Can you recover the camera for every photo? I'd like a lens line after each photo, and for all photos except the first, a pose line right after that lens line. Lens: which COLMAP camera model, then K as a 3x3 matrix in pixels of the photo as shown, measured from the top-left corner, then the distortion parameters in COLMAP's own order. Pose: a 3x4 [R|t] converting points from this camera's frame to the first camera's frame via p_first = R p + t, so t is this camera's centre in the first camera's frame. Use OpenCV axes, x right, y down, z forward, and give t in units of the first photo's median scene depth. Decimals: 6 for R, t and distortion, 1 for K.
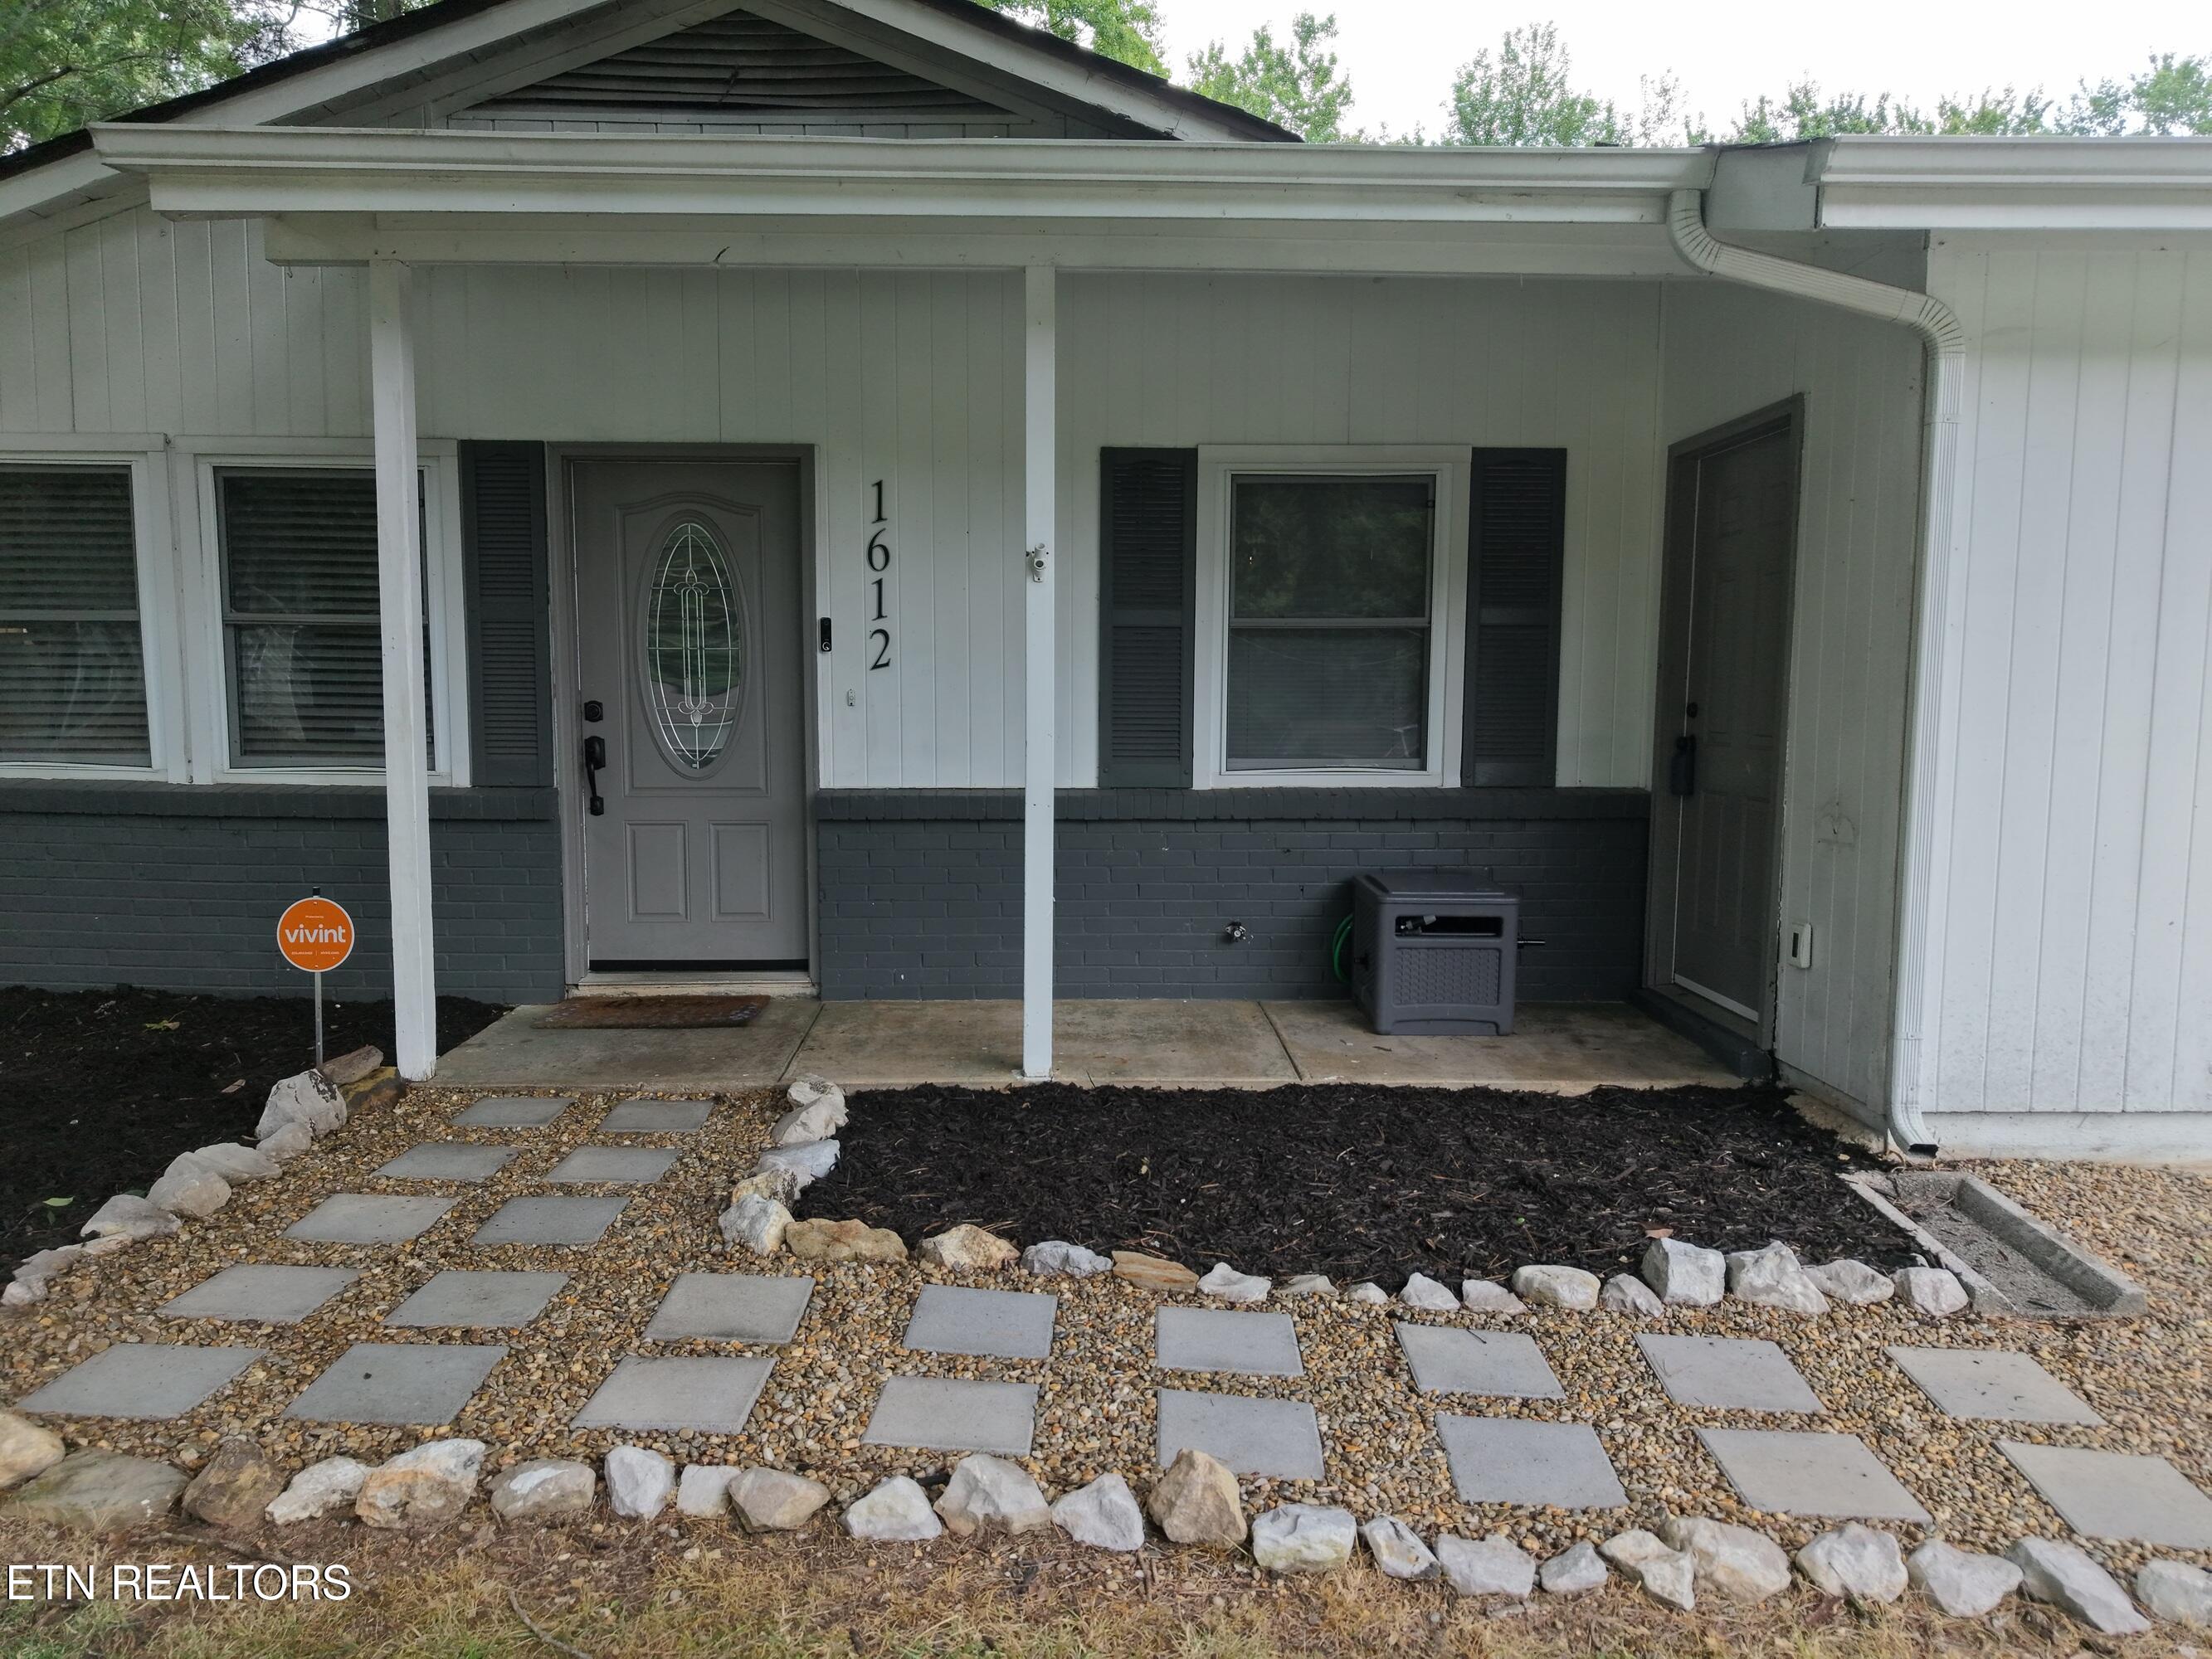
lens RADIAL K [[1481.2, 0, 1094.5], [0, 1481.2, 819.8], [0, 0, 1]] dist [0.030220, -0.028974]
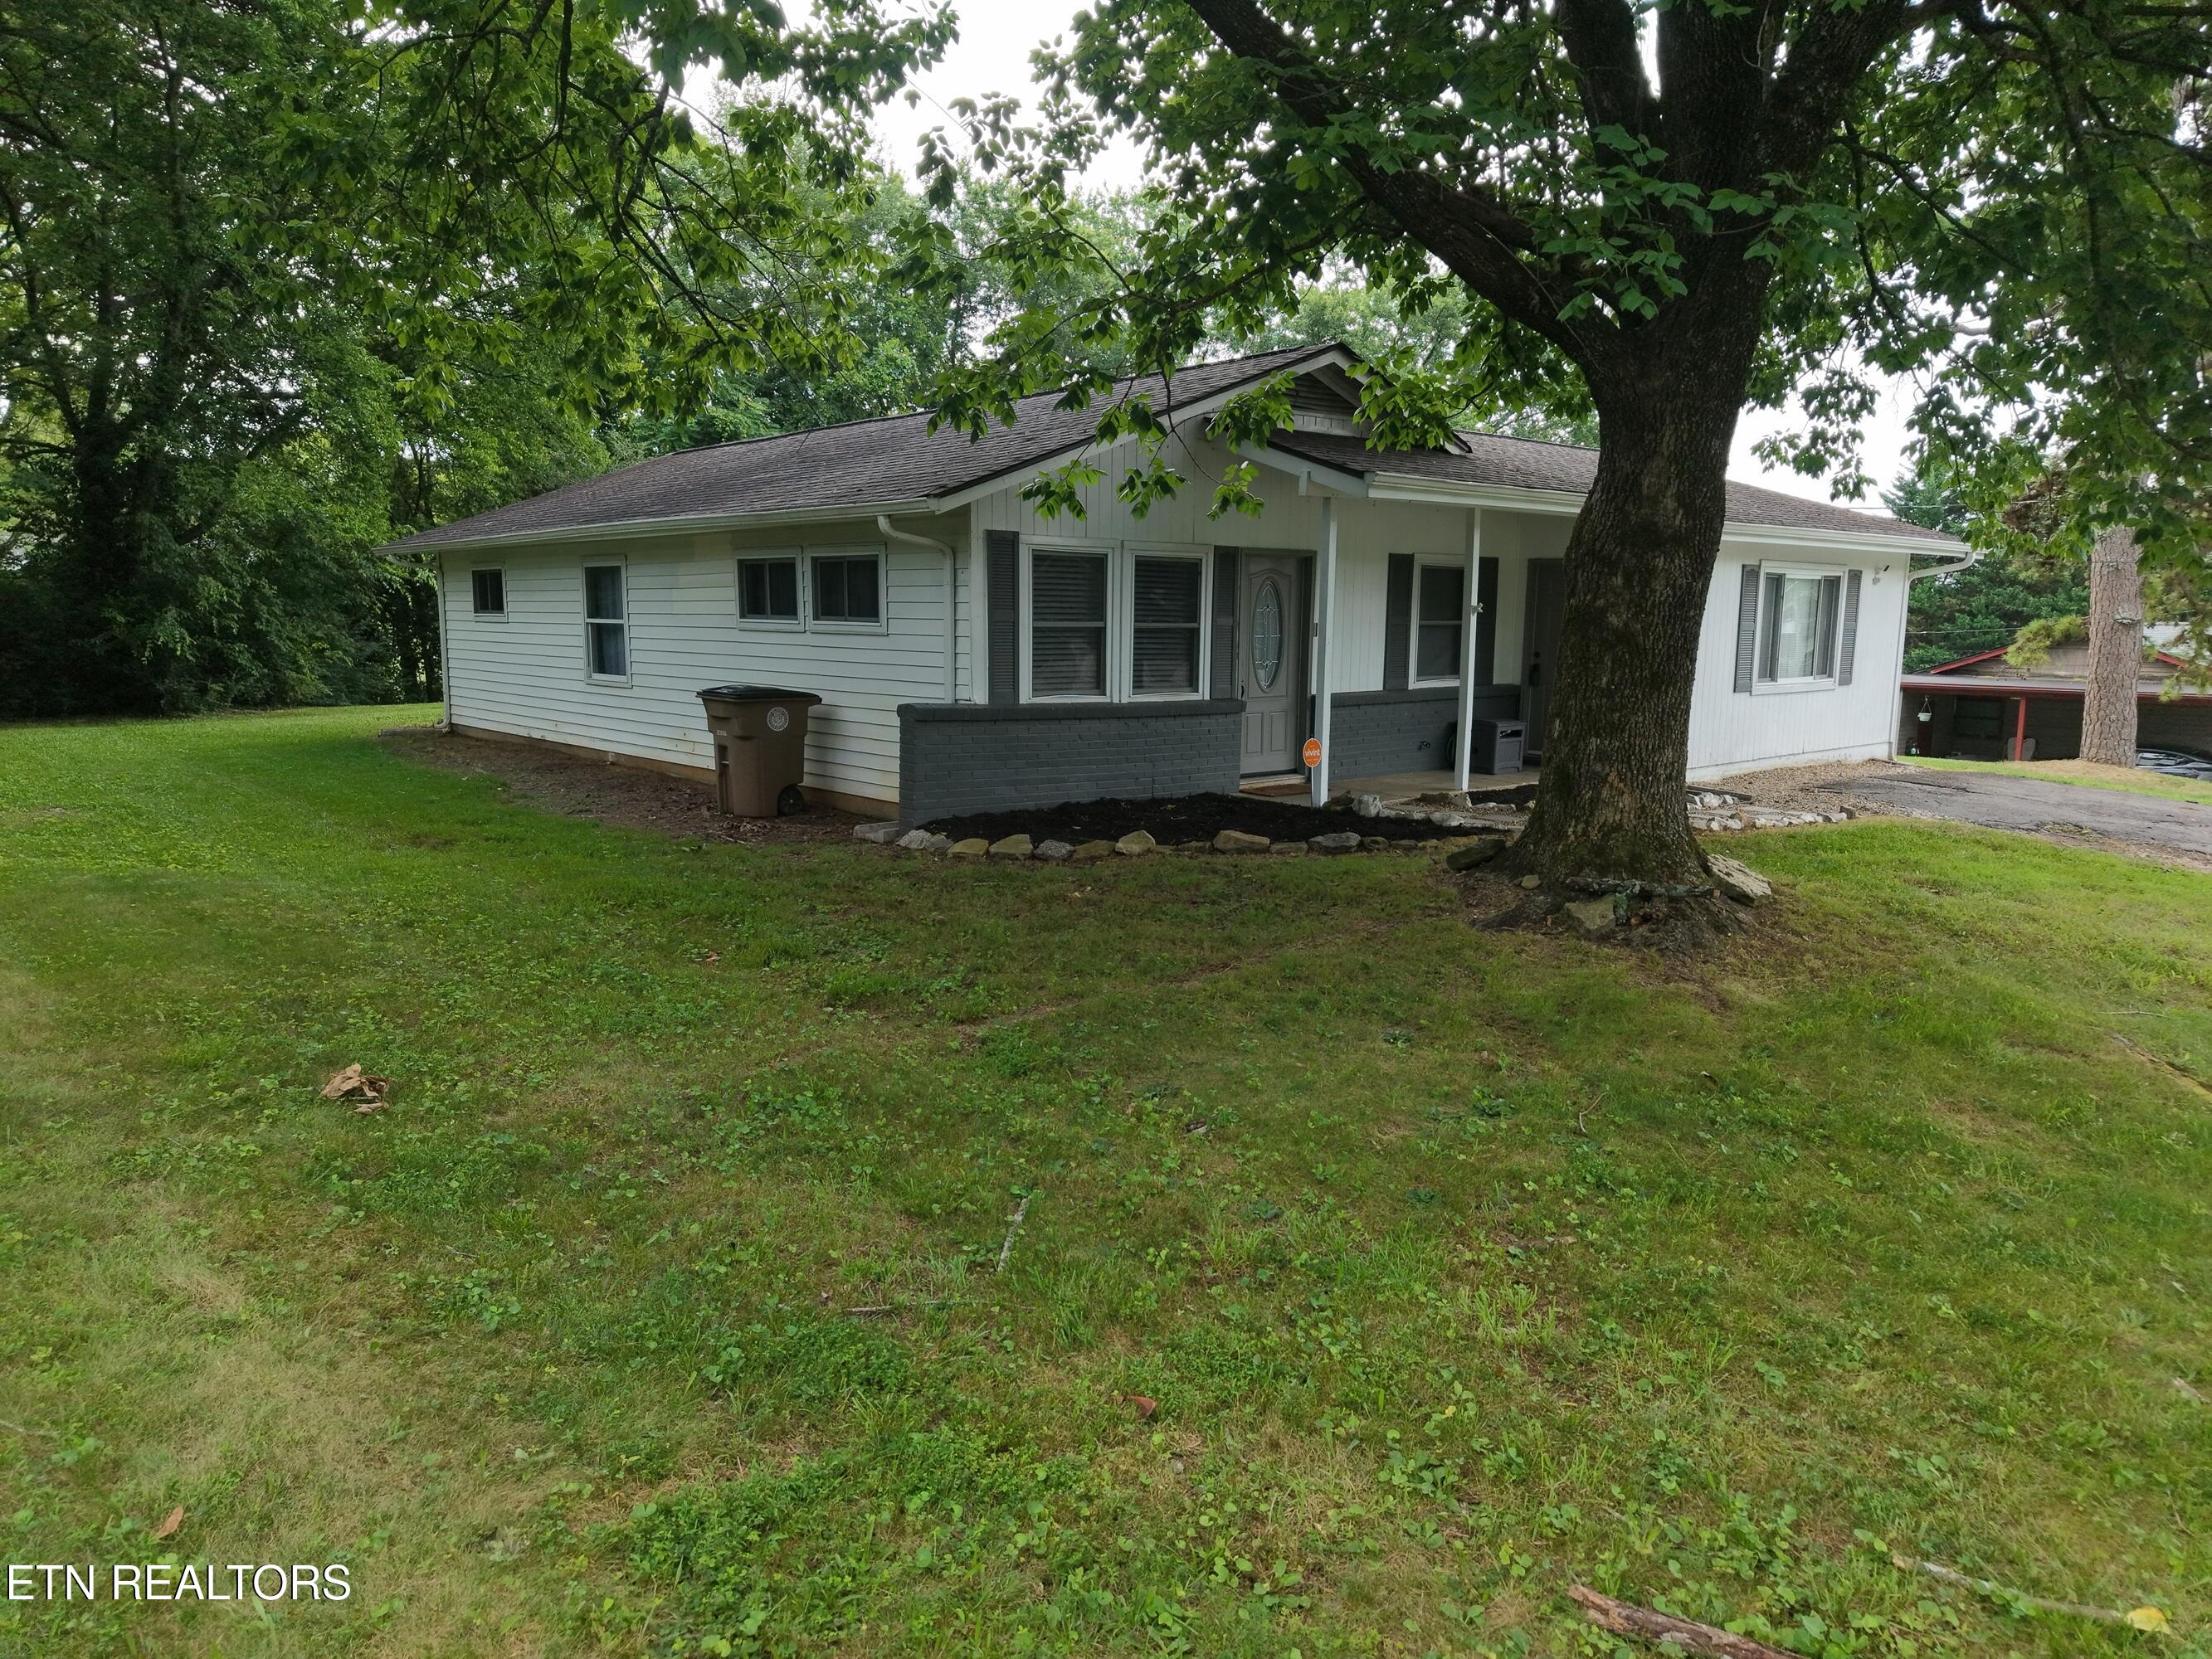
lens RADIAL K [[1481.2, 0, 1094.9], [0, 1481.2, 816.4], [0, 0, 1]] dist [0.030220, -0.028974]
pose [[0.770142, -0.088568, 0.631694, -2.023221], [0.049567, 0.995629, 0.079163, -0.031748], [-0.635944, -0.029655, 0.771165, -0.636429]]
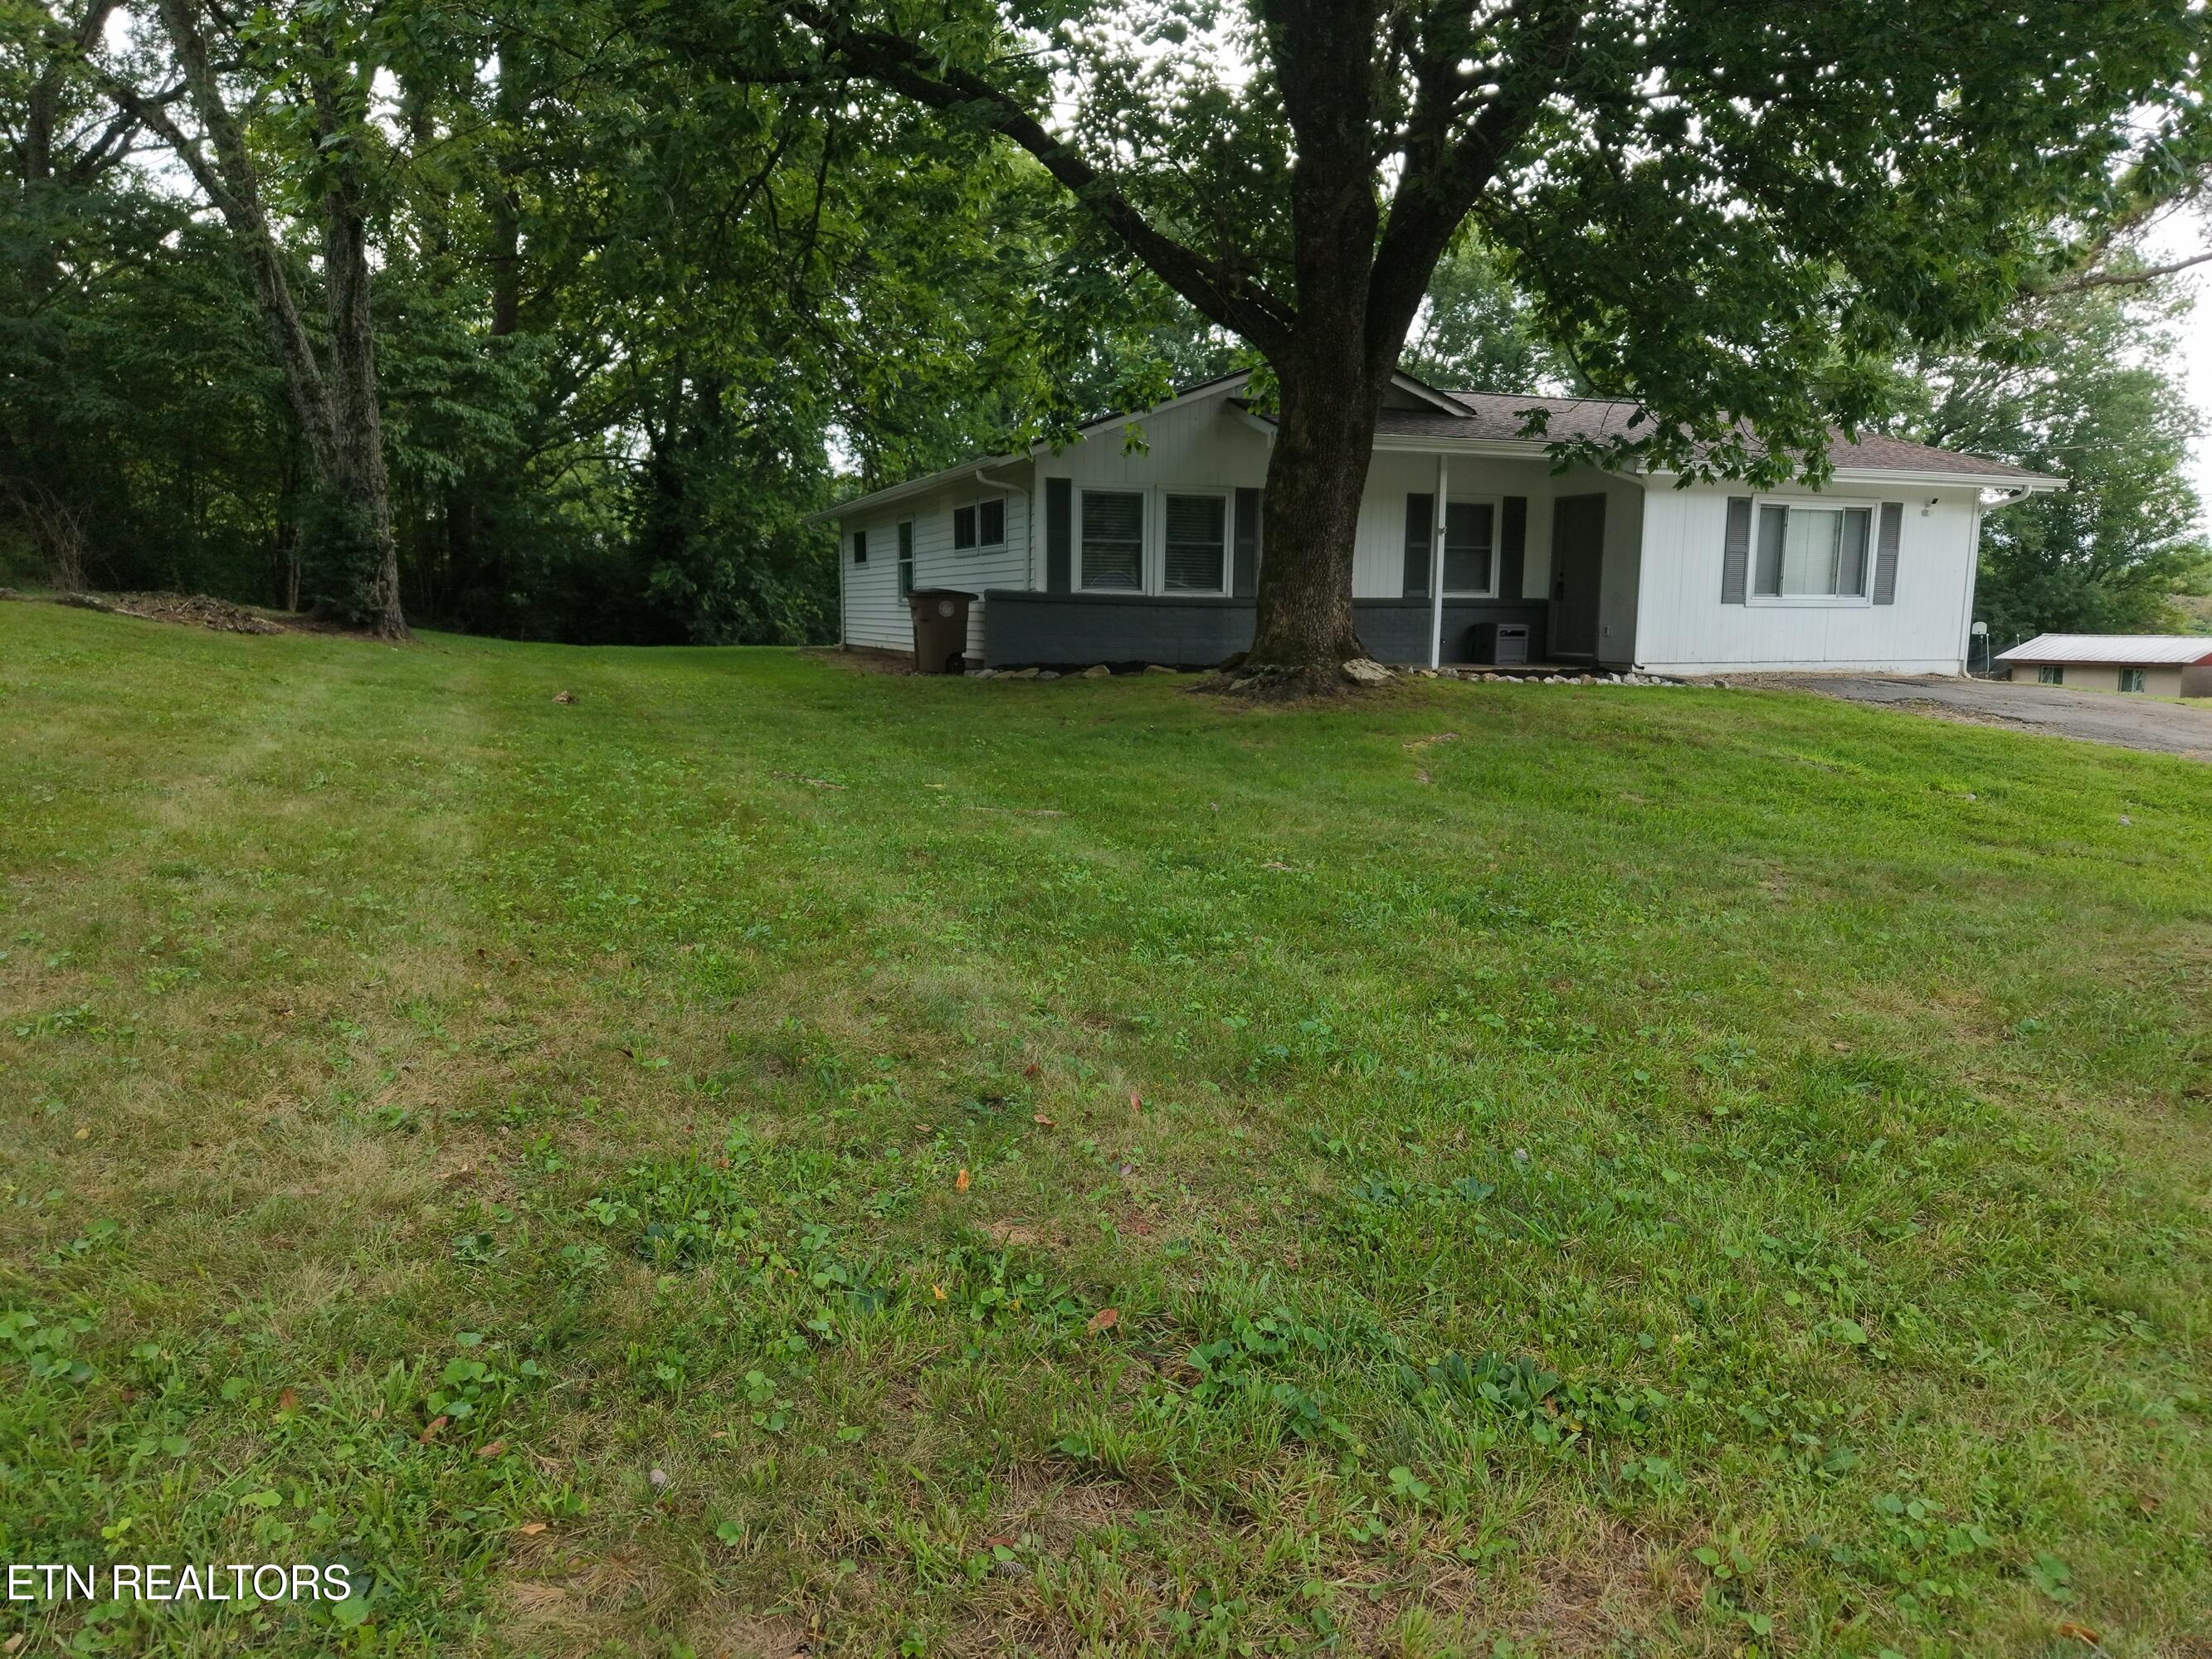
lens RADIAL K [[1481.2, 0, 1124.2], [0, 1481.2, 831.5], [0, 0, 1]] dist [0.030220, -0.028974]
pose [[0.946247, -0.046411, 0.320097, -1.716399], [0.025874, 0.997342, 0.068116, 0.262591], [-0.322407, -0.056172, 0.944933, -2.002394]]
